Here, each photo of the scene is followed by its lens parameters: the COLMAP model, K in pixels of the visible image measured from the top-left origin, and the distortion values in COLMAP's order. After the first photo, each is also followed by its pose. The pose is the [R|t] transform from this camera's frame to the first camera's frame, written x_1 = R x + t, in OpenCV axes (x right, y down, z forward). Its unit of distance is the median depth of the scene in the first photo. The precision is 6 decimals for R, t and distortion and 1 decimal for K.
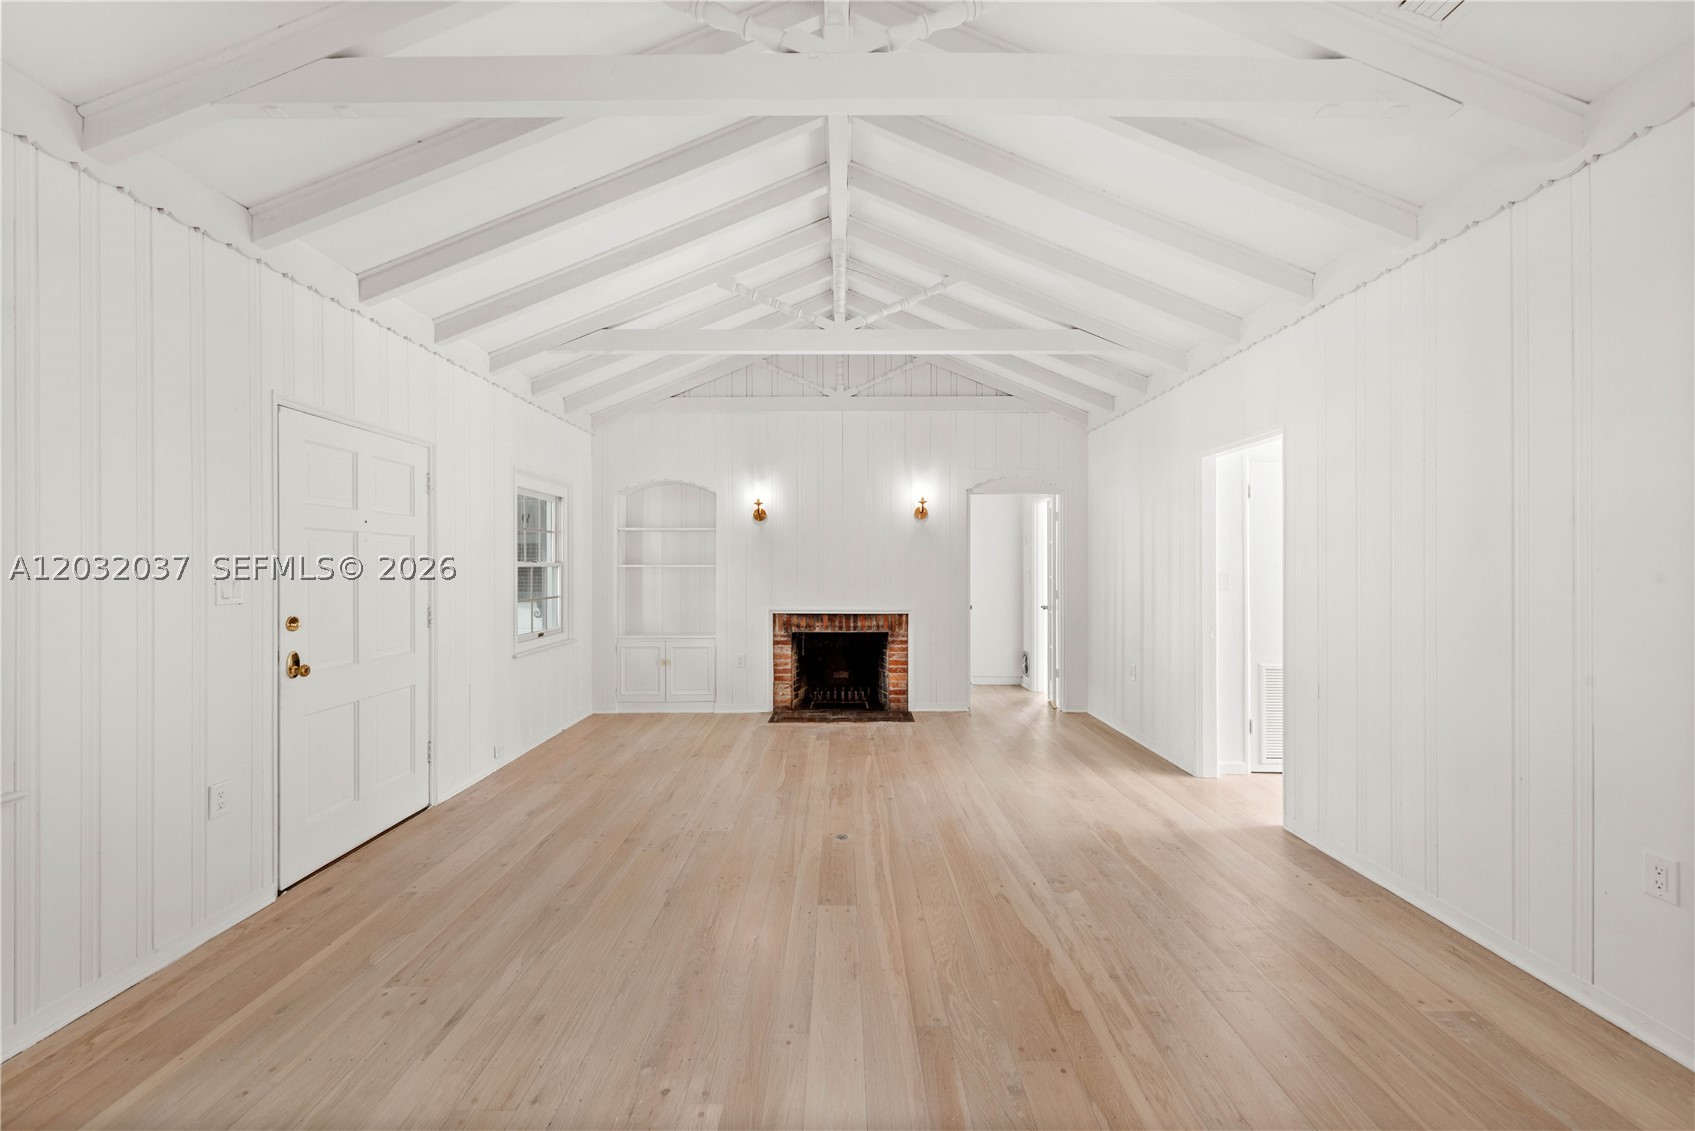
lens RADIAL K [[661.7, 0, 845.1], [0, 661.7, 561.1], [0, 0, 1]] dist [0.014818, -0.005681]
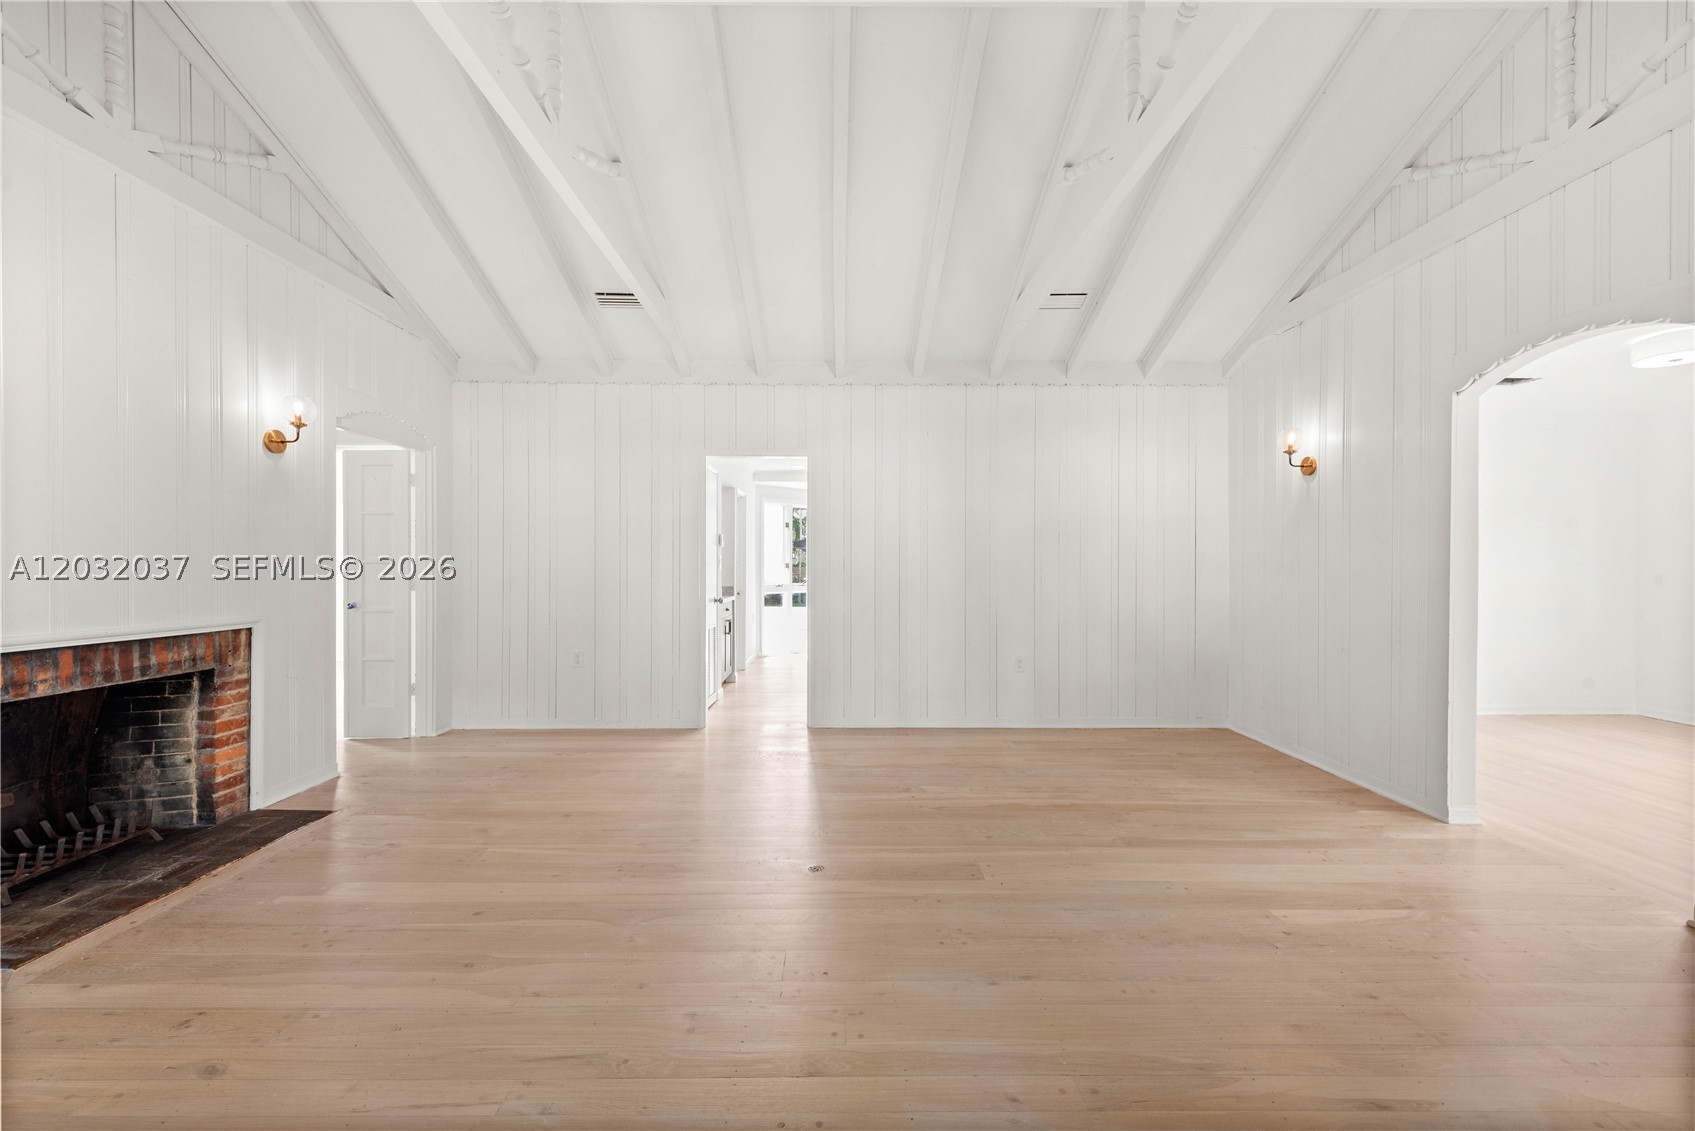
lens RADIAL K [[661.7, 0, 845.1], [0, 661.7, 561.1], [0, 0, 1]] dist [0.014818, -0.005681]
pose [[-0.006739, 0.007066, 0.999952, -0.794968], [-0.007705, 0.999945, -0.007118, 0.048131], [-0.999948, -0.007753, -0.006684, 0.953375]]
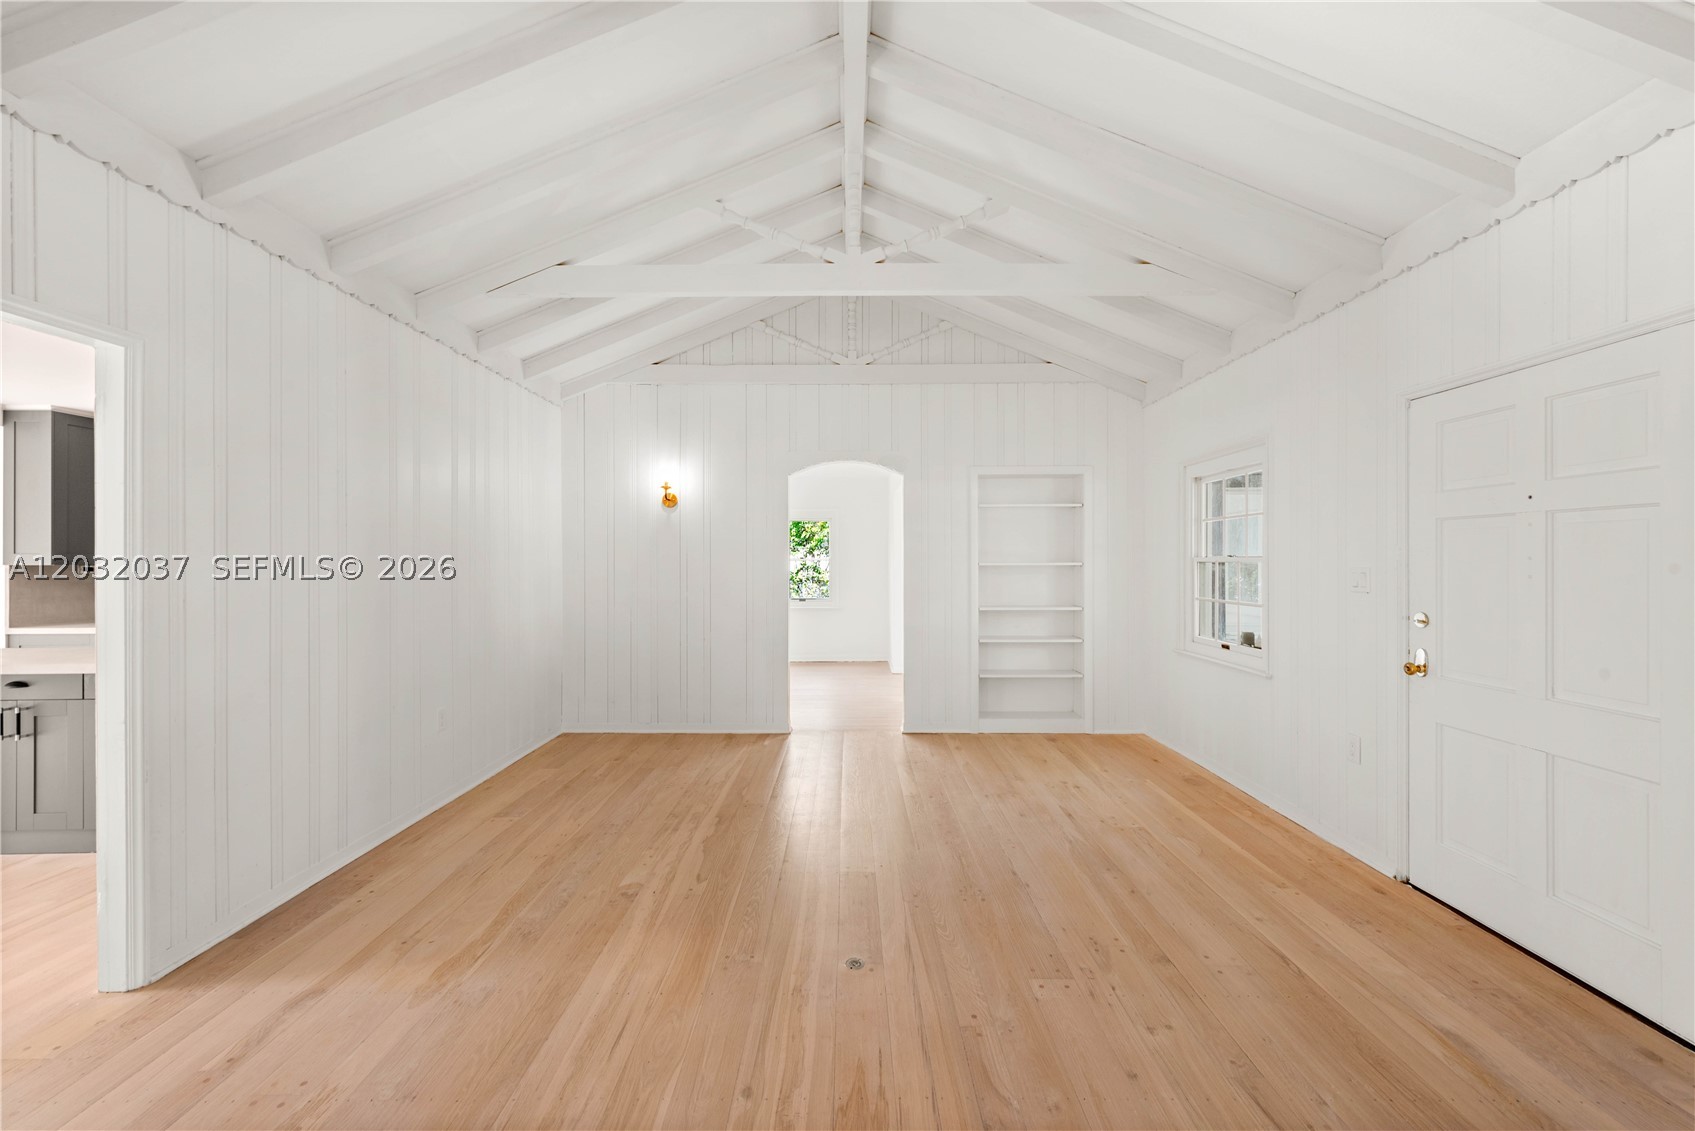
lens RADIAL K [[661.7, 0, 845.1], [0, 661.7, 561.1], [0, 0, 1]] dist [0.014818, -0.005681]
pose [[-0.999943, 0.003852, 0.009990, -0.003546], [0.003799, 0.999978, -0.005367, 0.008884], [-0.010011, -0.005329, -0.999936, 1.646808]]
